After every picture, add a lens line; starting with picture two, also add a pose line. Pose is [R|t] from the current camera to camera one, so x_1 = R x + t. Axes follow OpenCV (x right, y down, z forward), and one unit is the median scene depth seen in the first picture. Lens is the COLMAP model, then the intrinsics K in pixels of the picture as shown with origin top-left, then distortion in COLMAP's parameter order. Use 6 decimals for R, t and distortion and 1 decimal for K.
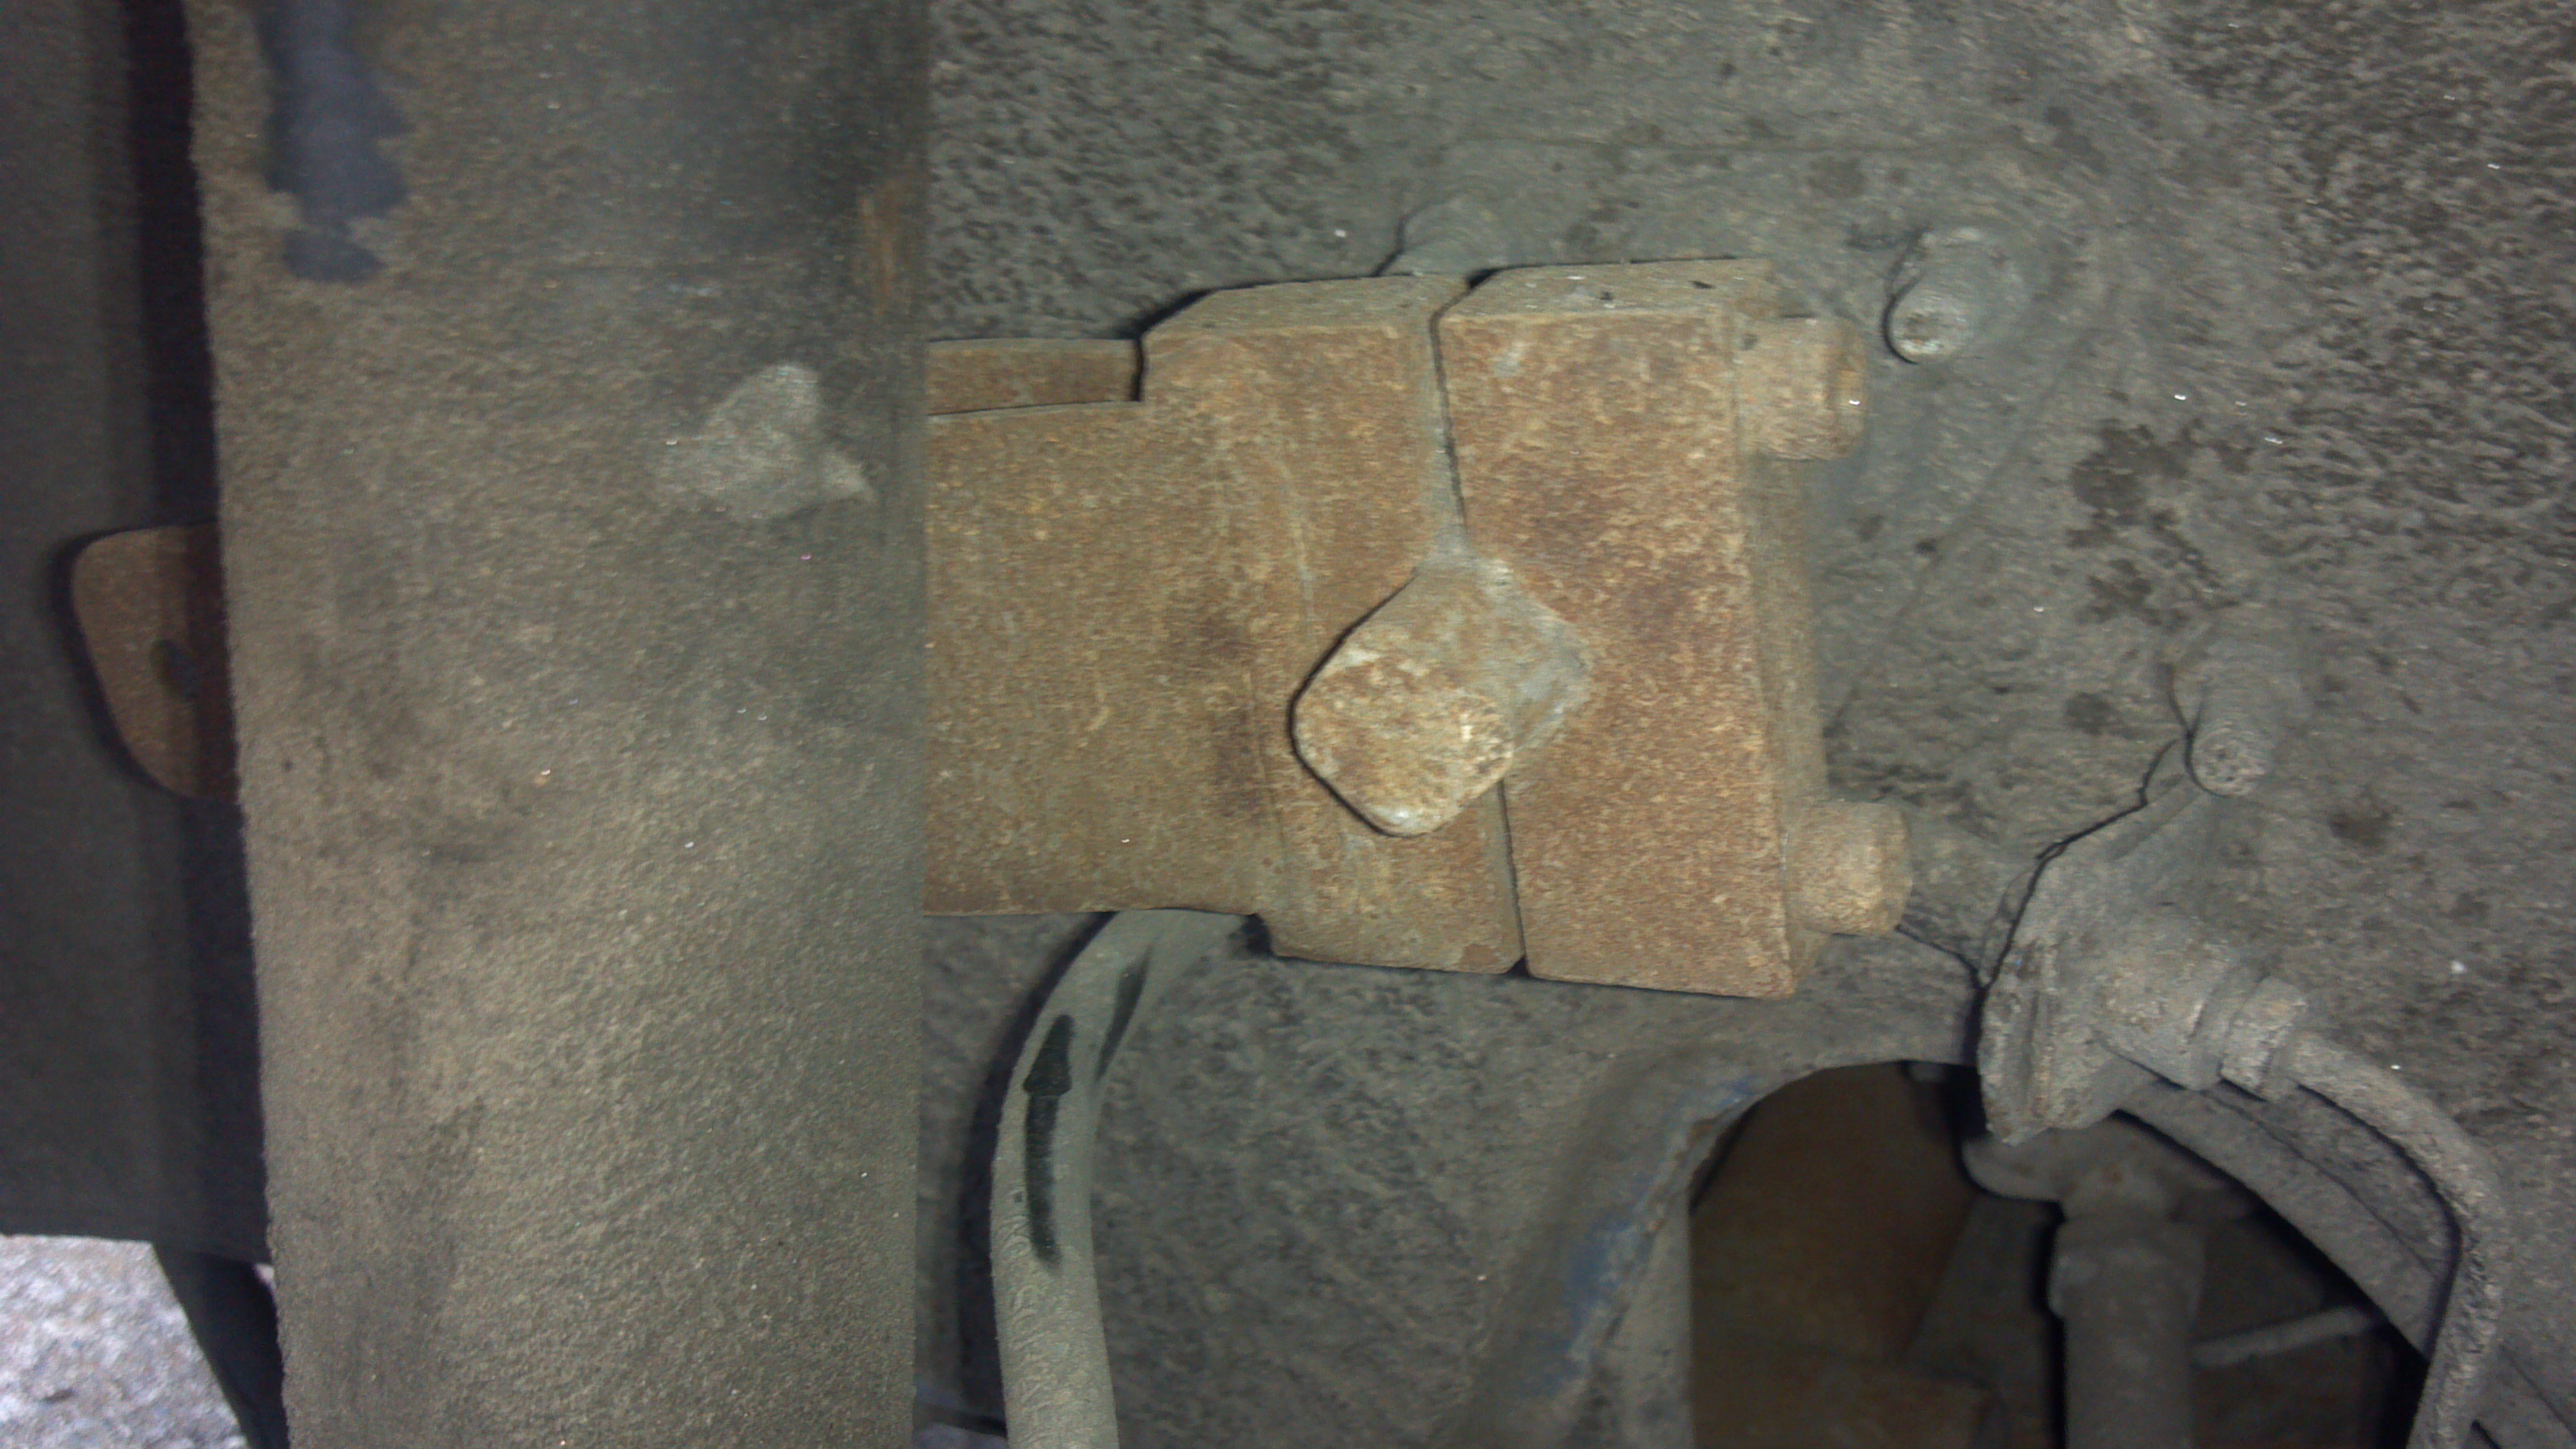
lens RADIAL K [[2664.7, 0, 1288.0], [0, 2664.7, 724.5], [0, 0, 1]] dist [0.093595, -0.454640]
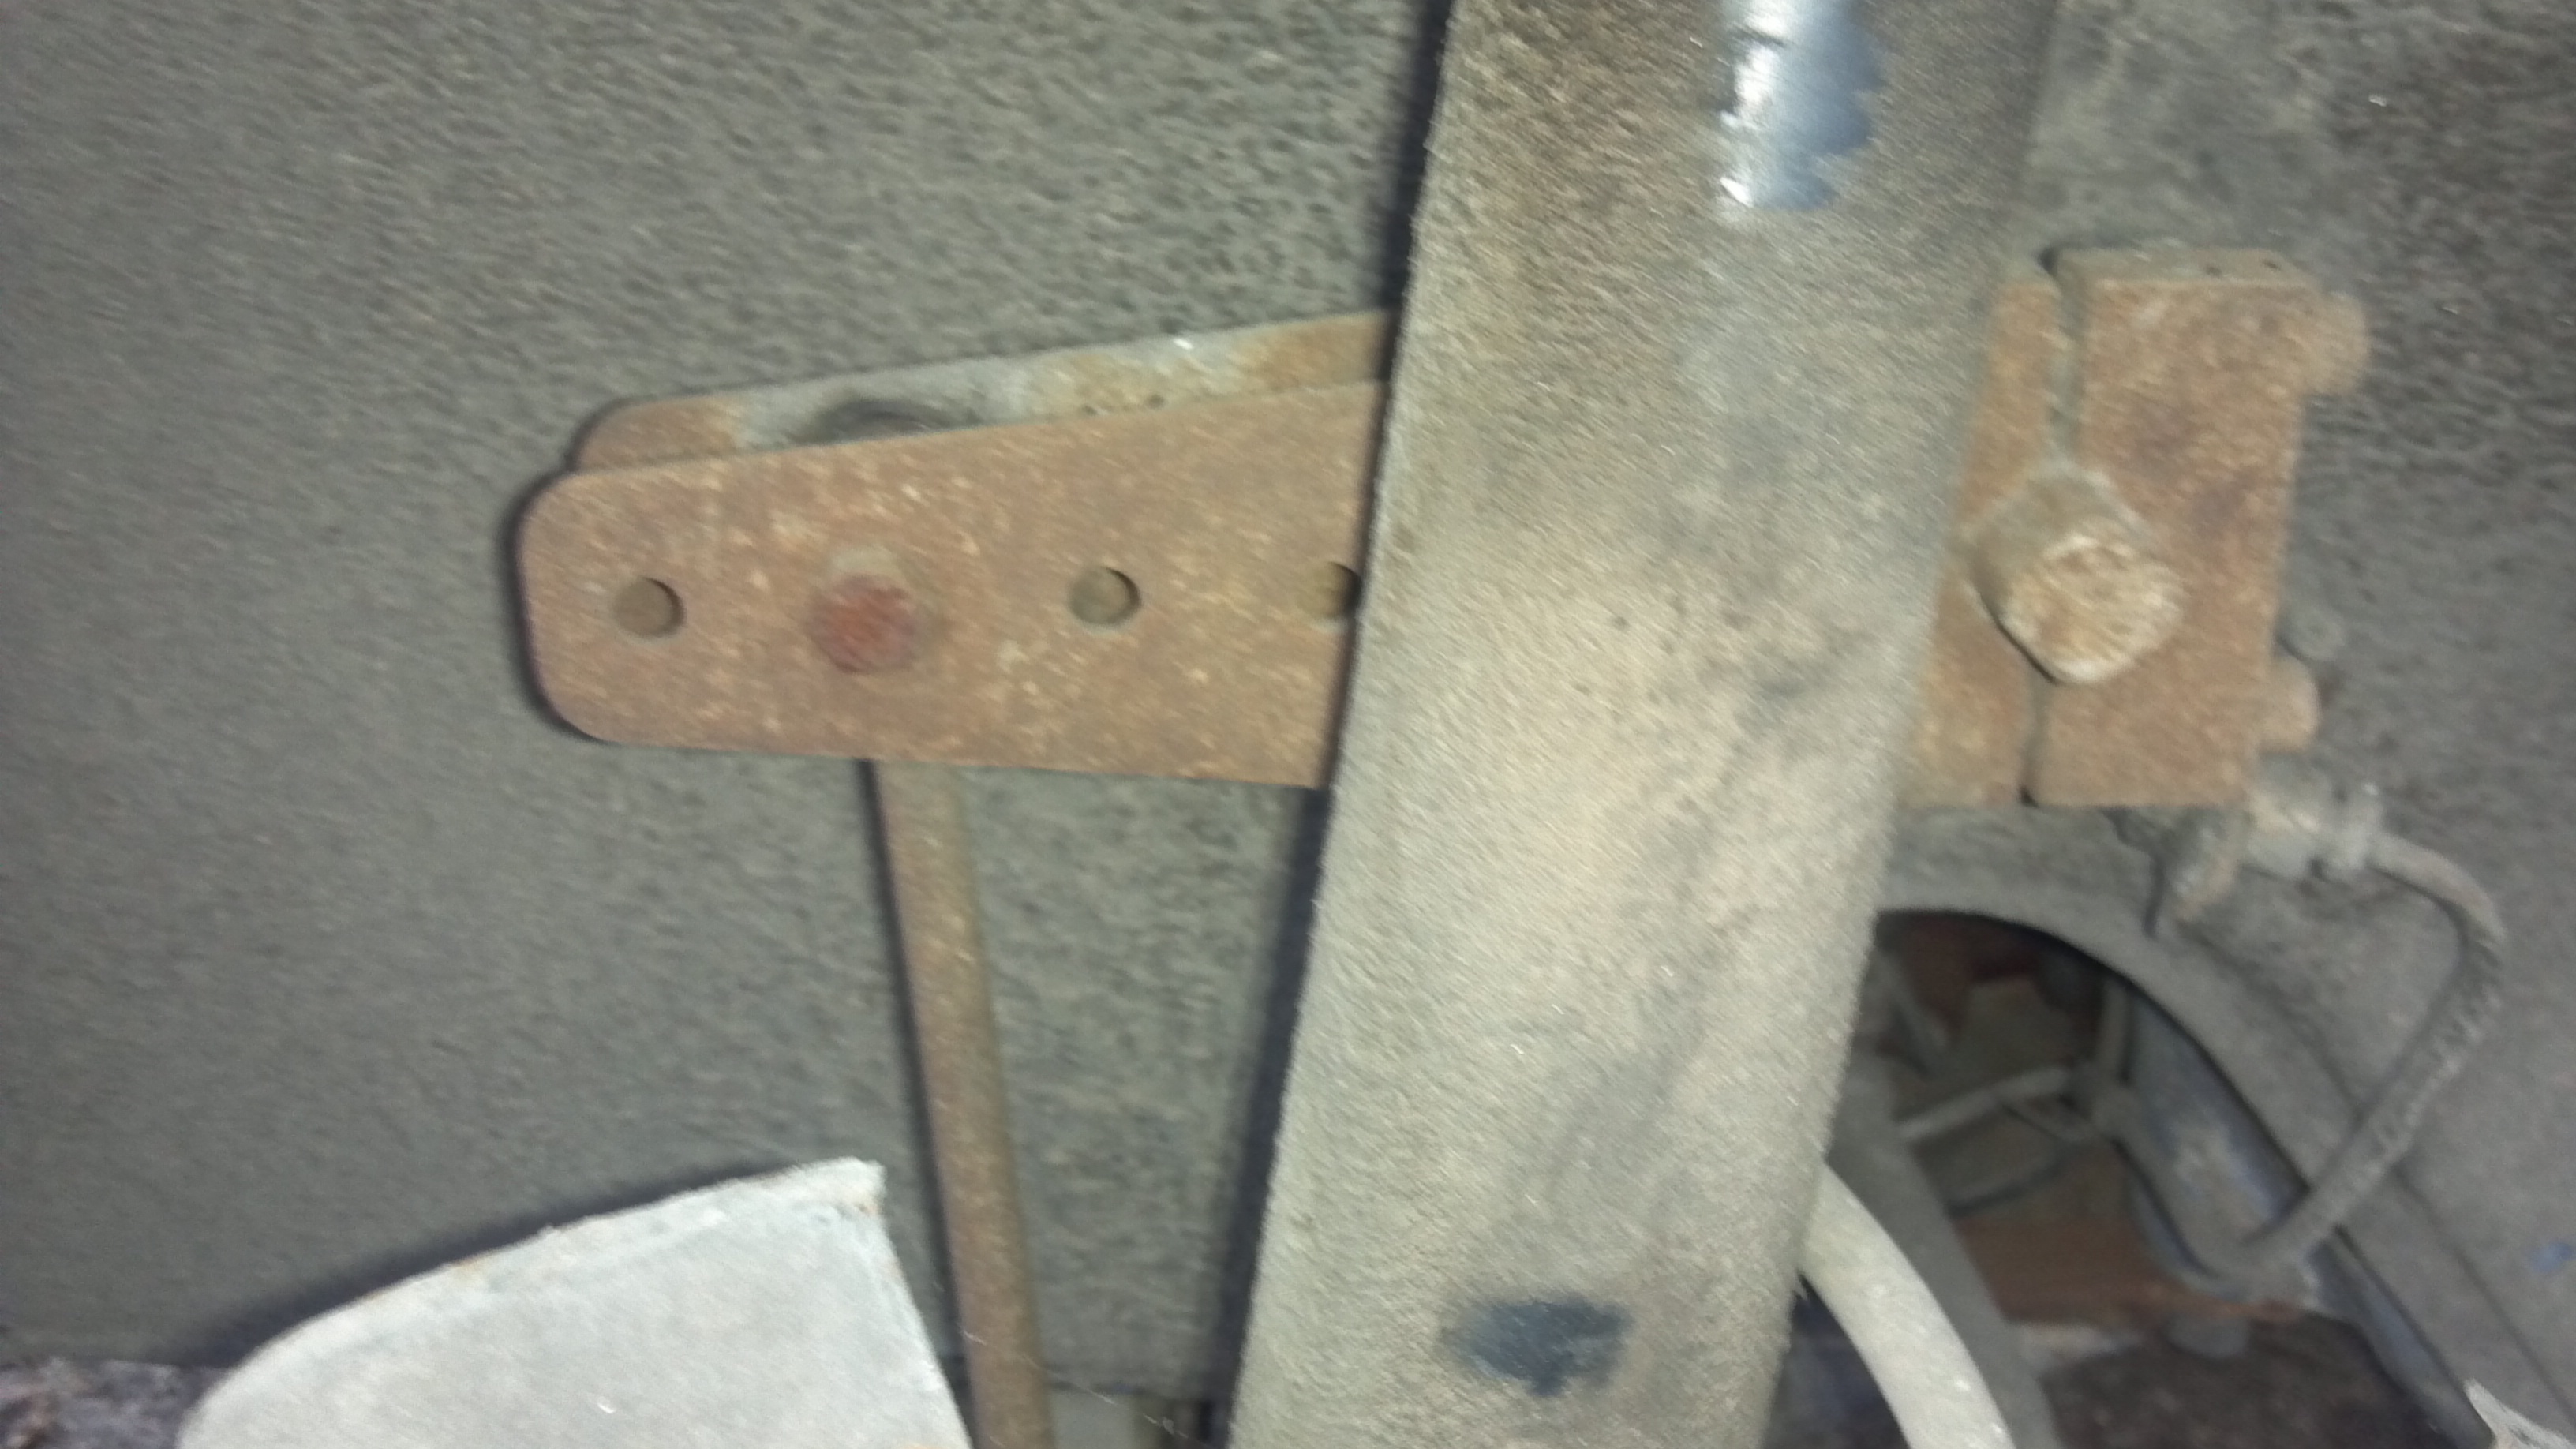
lens RADIAL K [[2664.7, 0, 1288.0], [0, 2664.7, 724.5], [0, 0, 1]] dist [0.093595, -0.454640]
pose [[0.891640, -0.038234, 0.451129, -0.761593], [0.045436, 0.998954, -0.005141, 0.043460], [-0.450460, 0.025081, 0.892444, 0.020562]]
